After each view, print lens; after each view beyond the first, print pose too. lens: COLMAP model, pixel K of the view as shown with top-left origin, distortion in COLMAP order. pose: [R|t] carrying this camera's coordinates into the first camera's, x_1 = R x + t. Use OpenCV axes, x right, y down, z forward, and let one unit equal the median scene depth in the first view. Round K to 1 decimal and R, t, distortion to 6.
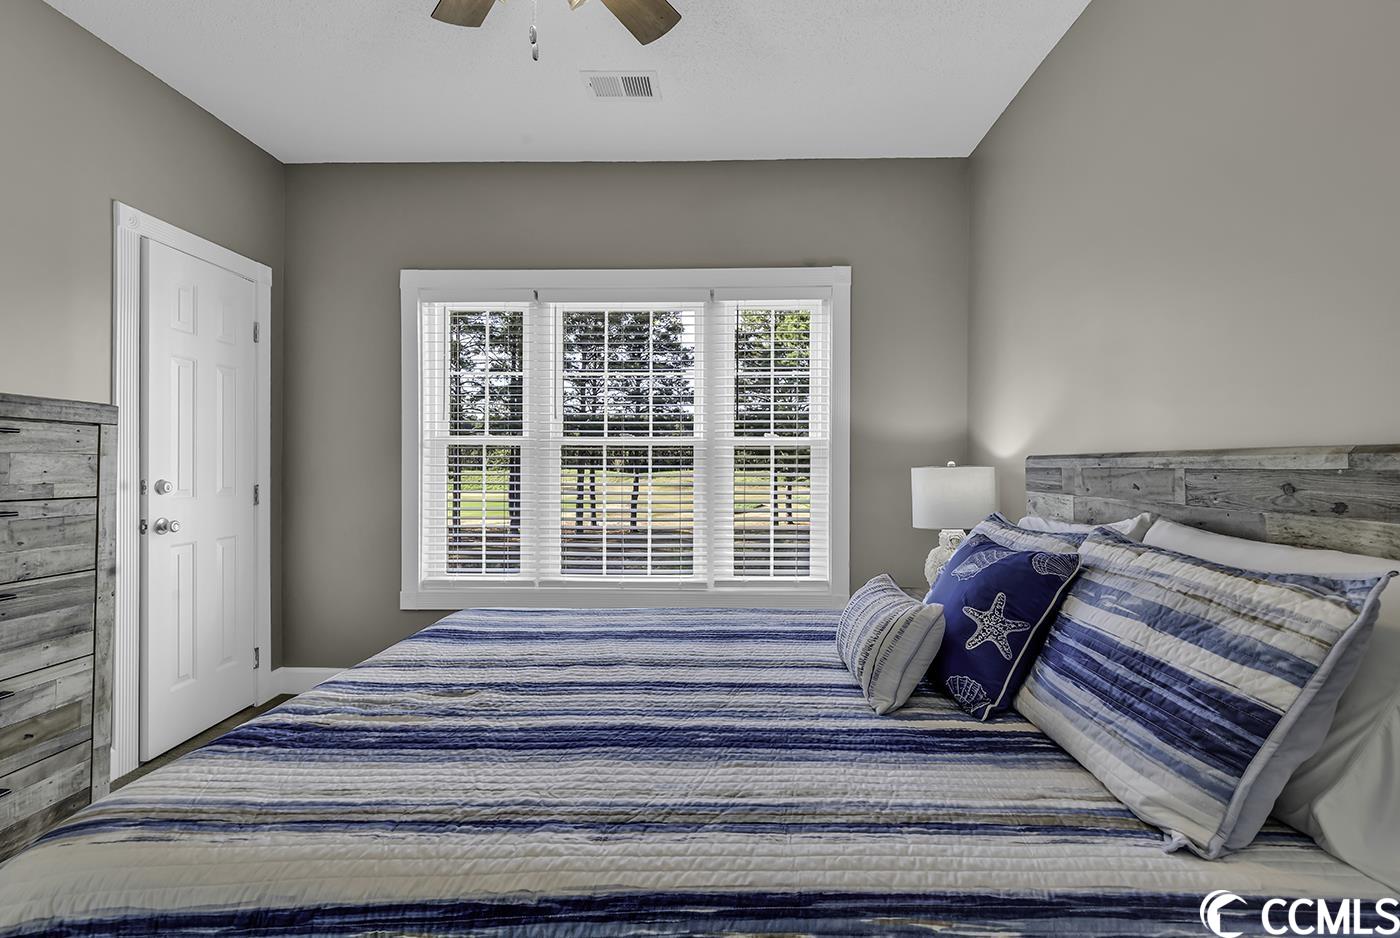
lens RADIAL K [[635.8, 0, 705.2], [0, 635.8, 466.1], [0, 0, 1]] dist [0.008538, -0.002688]
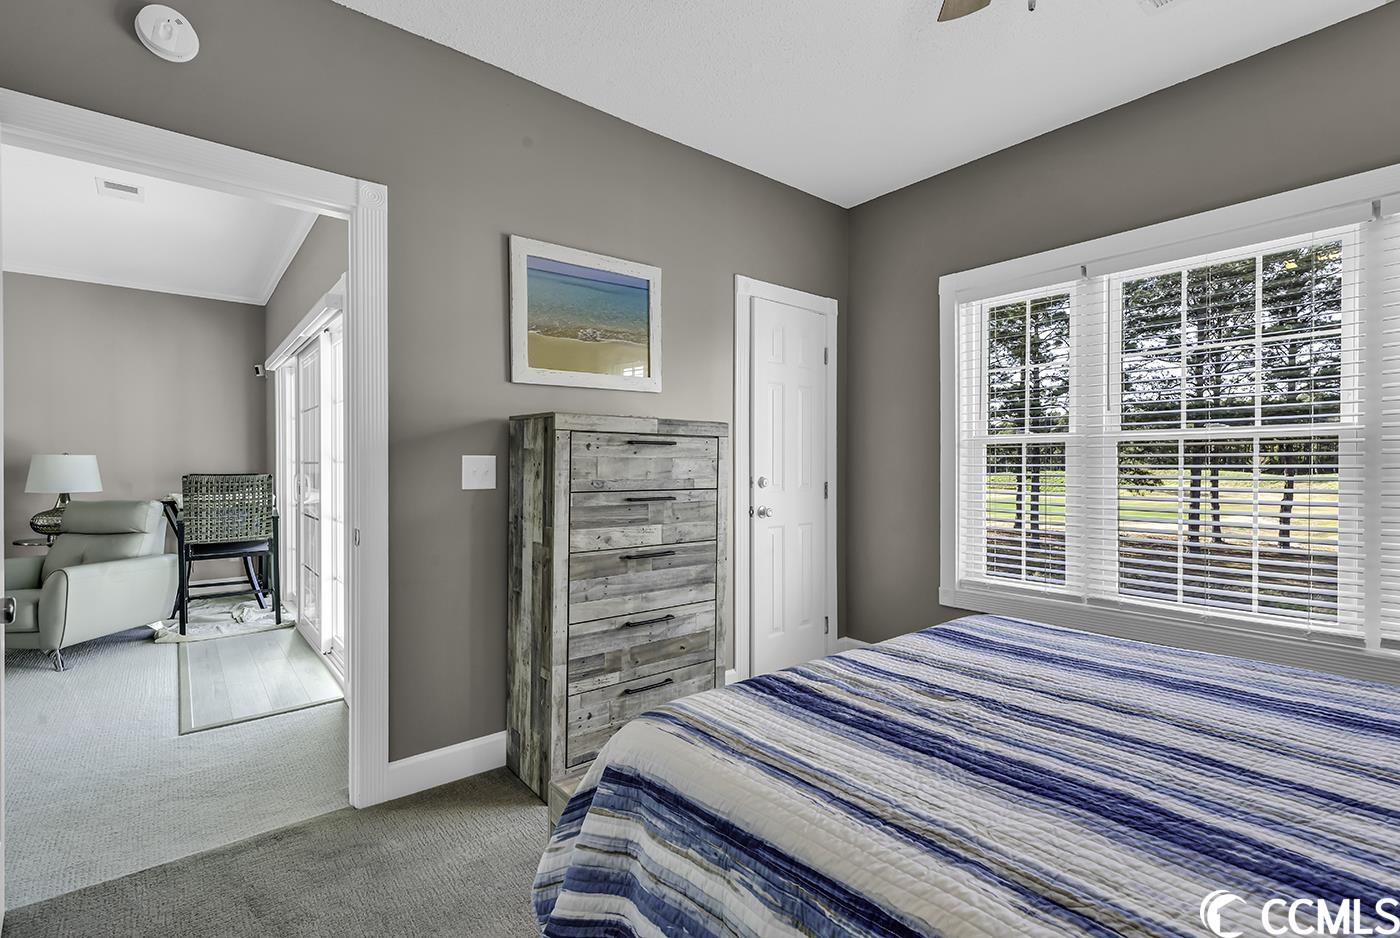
lens RADIAL K [[635.8, 0, 712.6], [0, 635.8, 466.5], [0, 0, 1]] dist [0.008538, -0.002688]
pose [[0.665533, -0.001558, -0.746366, 0.102985], [0.001721, 0.999998, -0.000552, 0.000458], [0.746366, -0.000917, 0.665535, 0.073086]]
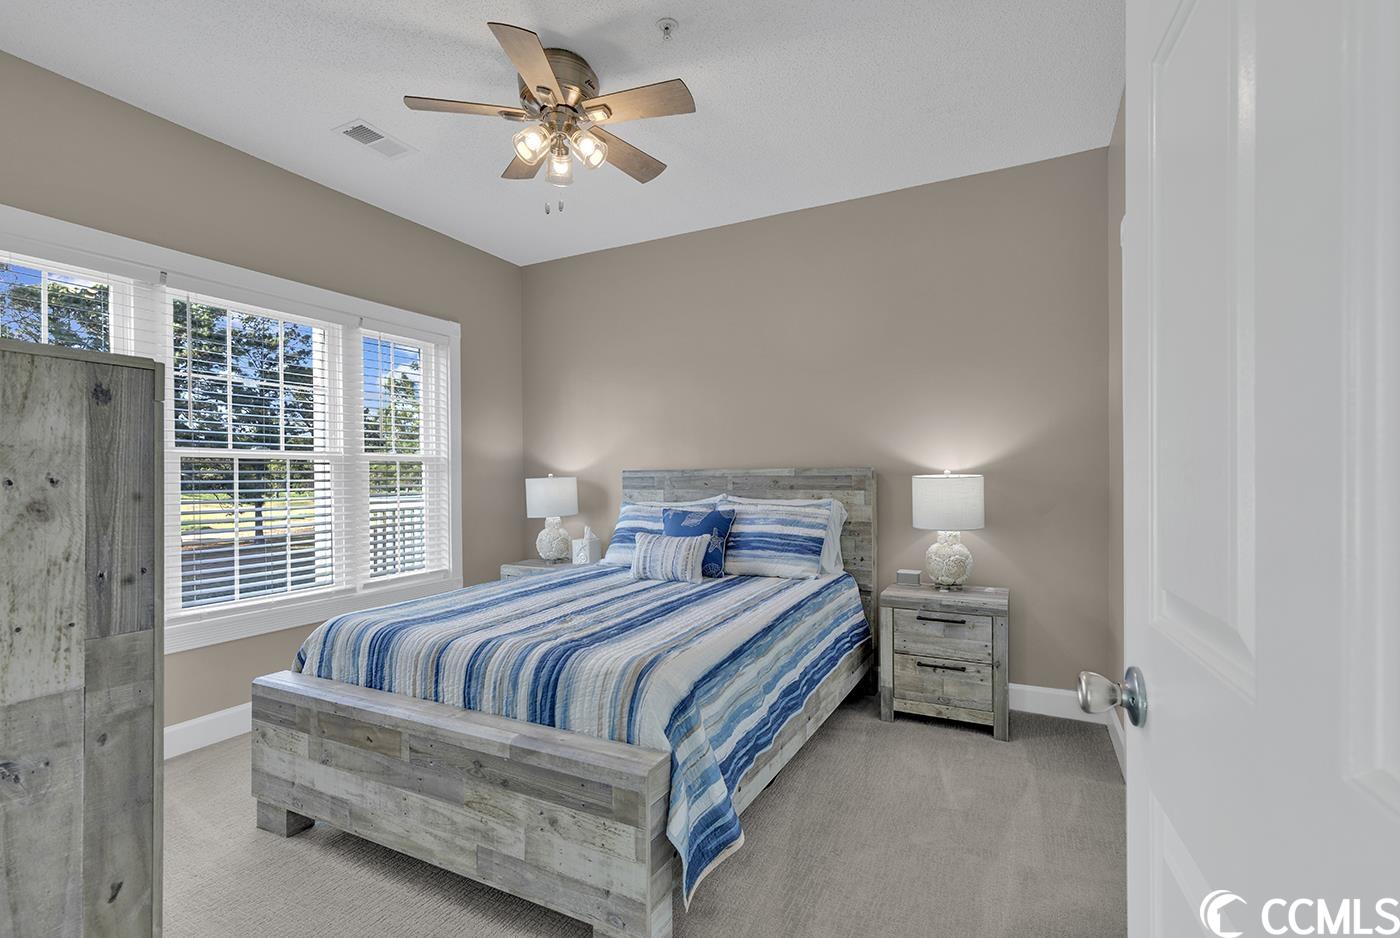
lens RADIAL K [[635.8, 0, 698.5], [0, 635.8, 473.8], [0, 0, 1]] dist [0.008538, -0.002688]
pose [[0.427665, -0.005226, 0.903922, -1.480070], [0.011741, 0.999931, 0.000226, -0.006374], [-0.903861, 0.010517, 0.427697, 0.017679]]
